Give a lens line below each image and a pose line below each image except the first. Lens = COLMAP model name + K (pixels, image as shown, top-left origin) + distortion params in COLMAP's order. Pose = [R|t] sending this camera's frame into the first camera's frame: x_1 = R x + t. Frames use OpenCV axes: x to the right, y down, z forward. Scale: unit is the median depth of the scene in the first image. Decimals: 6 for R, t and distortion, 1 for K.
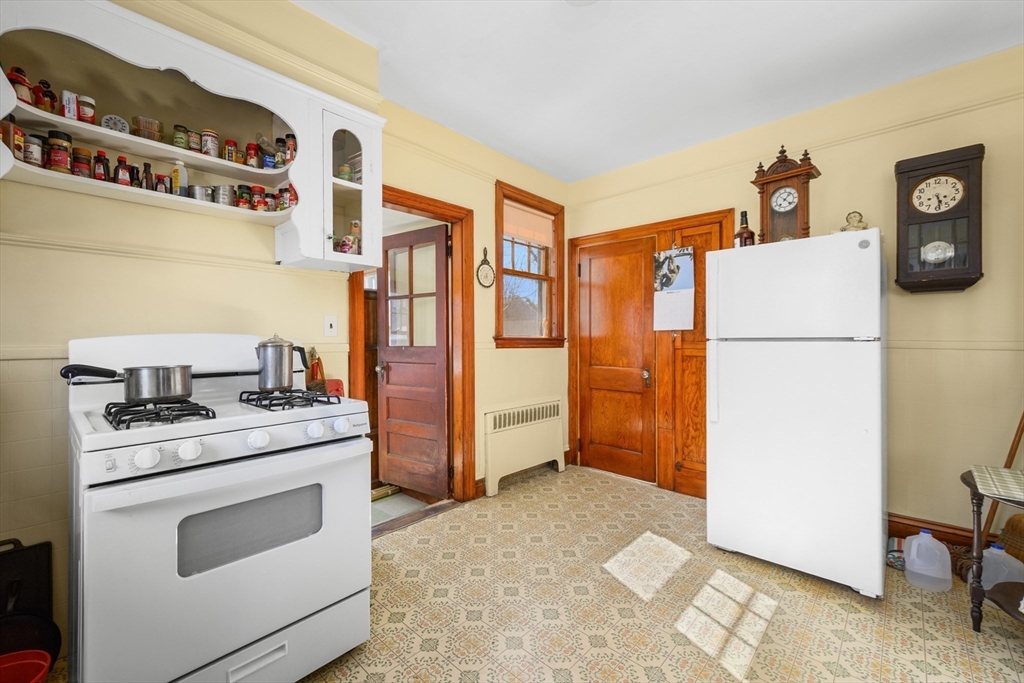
lens RADIAL K [[420.7, 0, 512.0], [0, 420.7, 341.5], [0, 0, 1]] dist [0.000682, -0.000088]
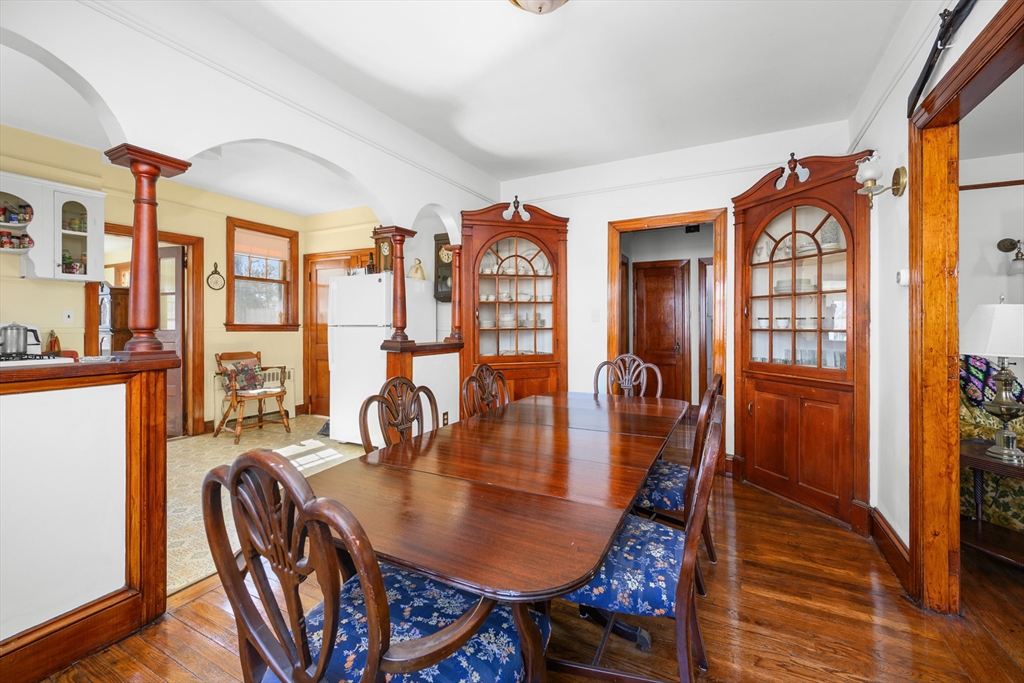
lens RADIAL K [[426.0, 0, 511.7], [0, 426.0, 323.9], [0, 0, 1]] dist [-0.000674, -0.000142]
pose [[0.963354, 0.005603, 0.268175, 0.578929], [-0.003550, 0.999961, -0.008139, -0.001792], [-0.268210, 0.006889, 0.963336, -0.762309]]
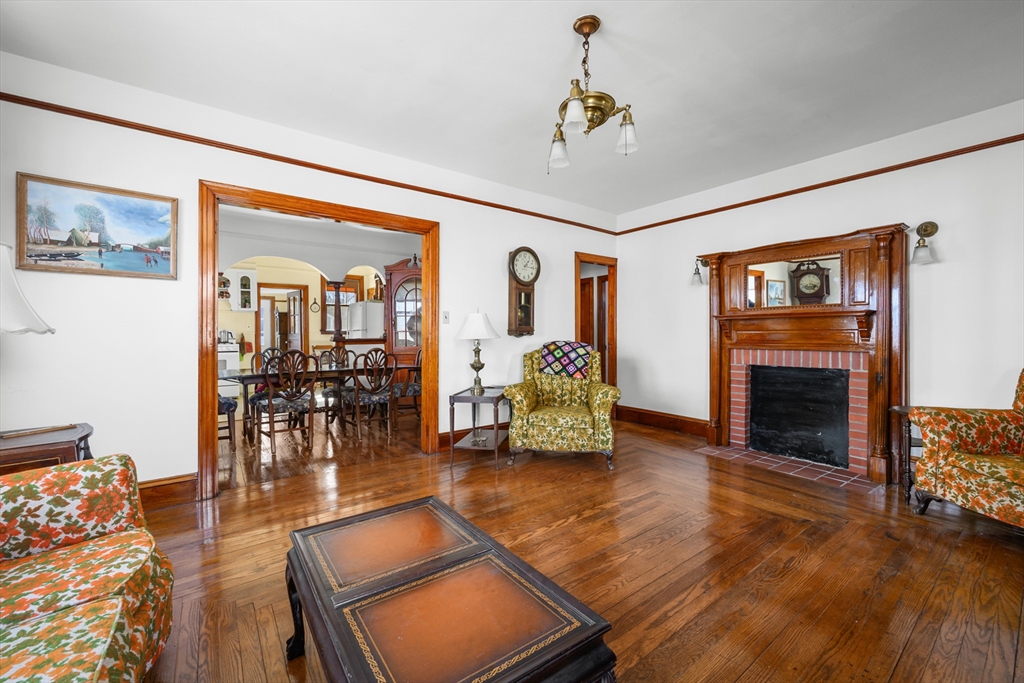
lens RADIAL K [[408.6, 0, 510.4], [0, 408.6, 334.9], [0, 0, 1]] dist [-0.000593, -0.000037]
pose [[0.983297, 0.002787, -0.181986, 1.846580], [-0.002972, 0.999995, -0.000741, 0.021275], [0.181983, 0.001270, 0.983301, -1.541180]]
